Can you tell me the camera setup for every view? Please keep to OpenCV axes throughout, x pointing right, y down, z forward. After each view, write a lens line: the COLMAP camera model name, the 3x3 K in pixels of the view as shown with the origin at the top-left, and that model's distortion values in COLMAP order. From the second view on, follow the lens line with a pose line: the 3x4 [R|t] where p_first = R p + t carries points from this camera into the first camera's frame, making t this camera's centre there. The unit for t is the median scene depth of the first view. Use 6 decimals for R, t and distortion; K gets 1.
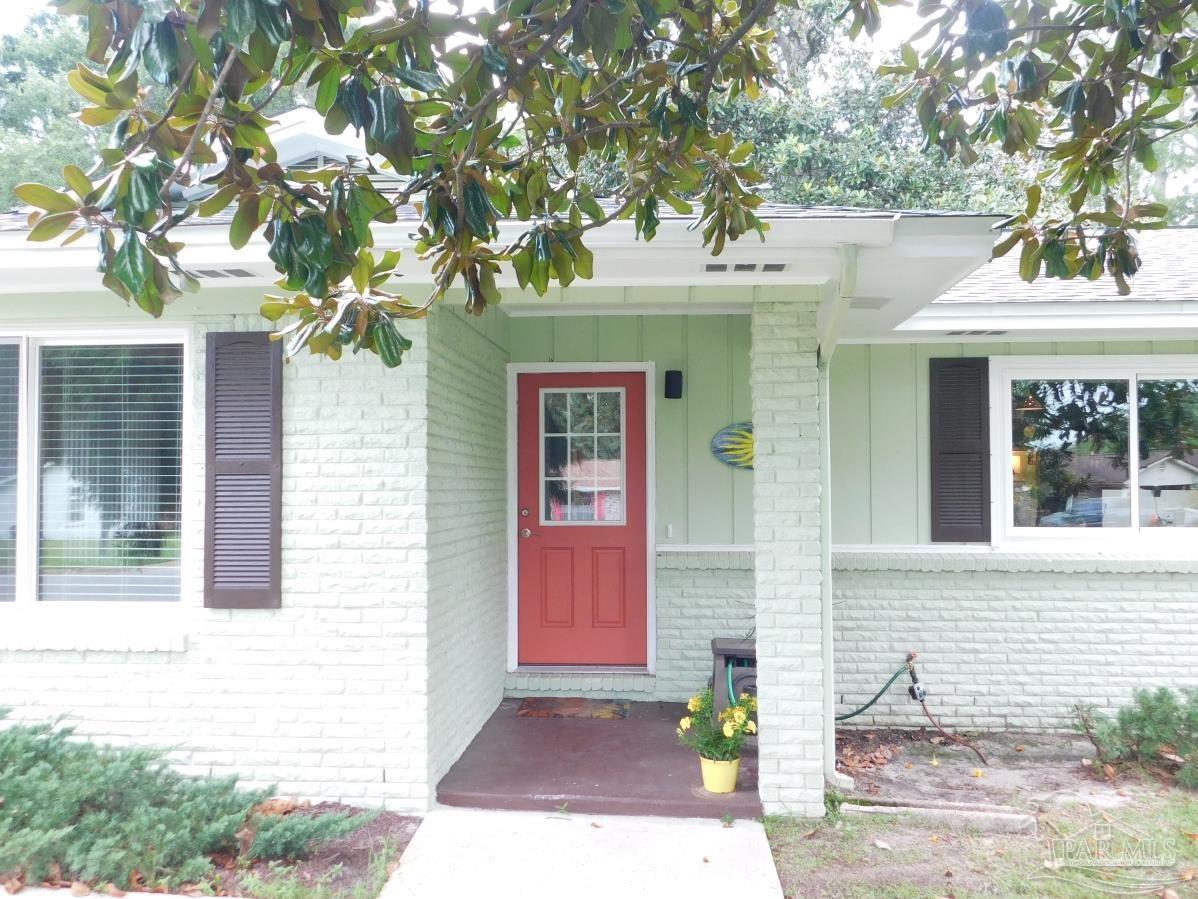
lens RADIAL K [[1048.2, 0, 599.0], [0, 1048.2, 444.4], [0, 0, 1]] dist [0.002300, -0.000050]
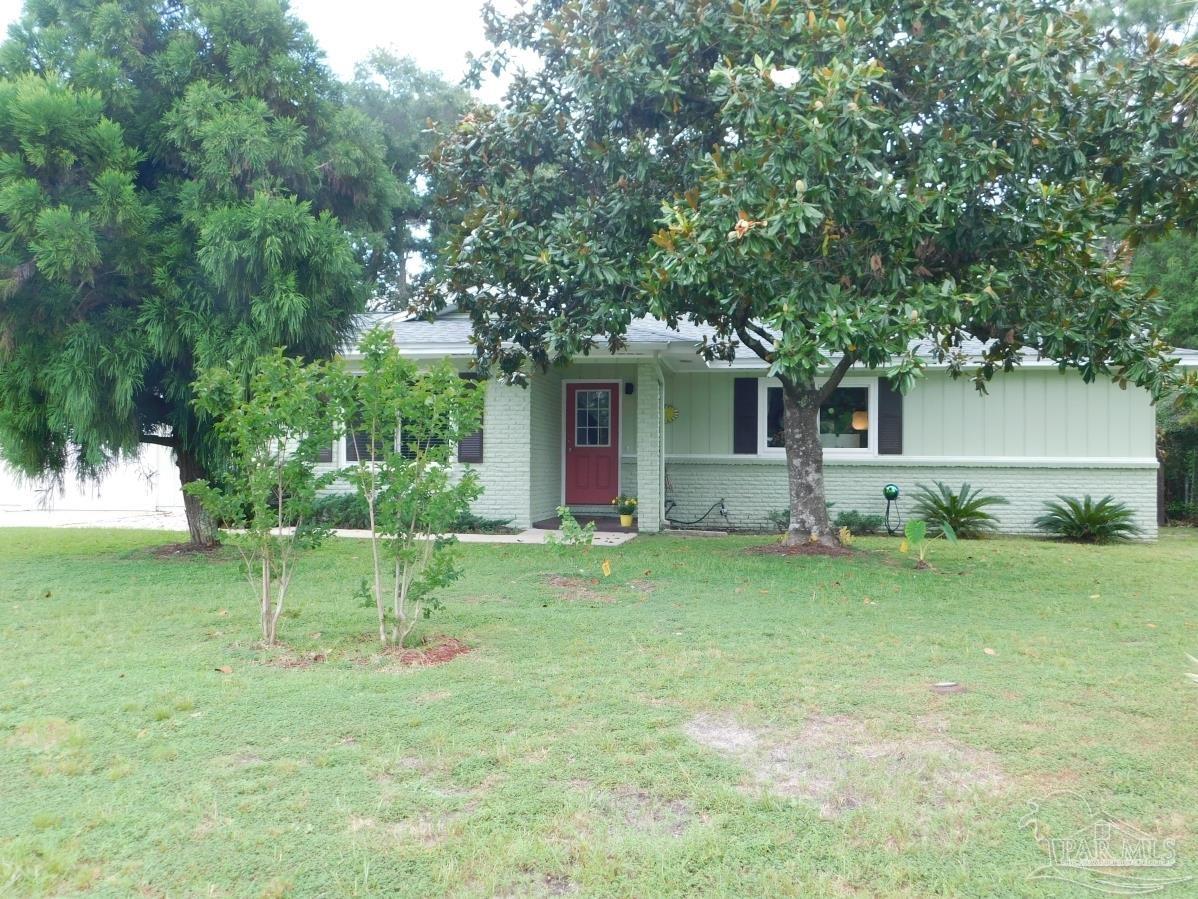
lens RADIAL K [[1048.2, 0, 600.1], [0, 1048.2, 449.6], [0, 0, 1]] dist [0.002300, -0.000050]
pose [[0.996285, 0.007175, -0.085816, 0.264710], [-0.005851, 0.999860, 0.015671, 0.057981], [0.085917, -0.015111, 0.996188, -1.779466]]
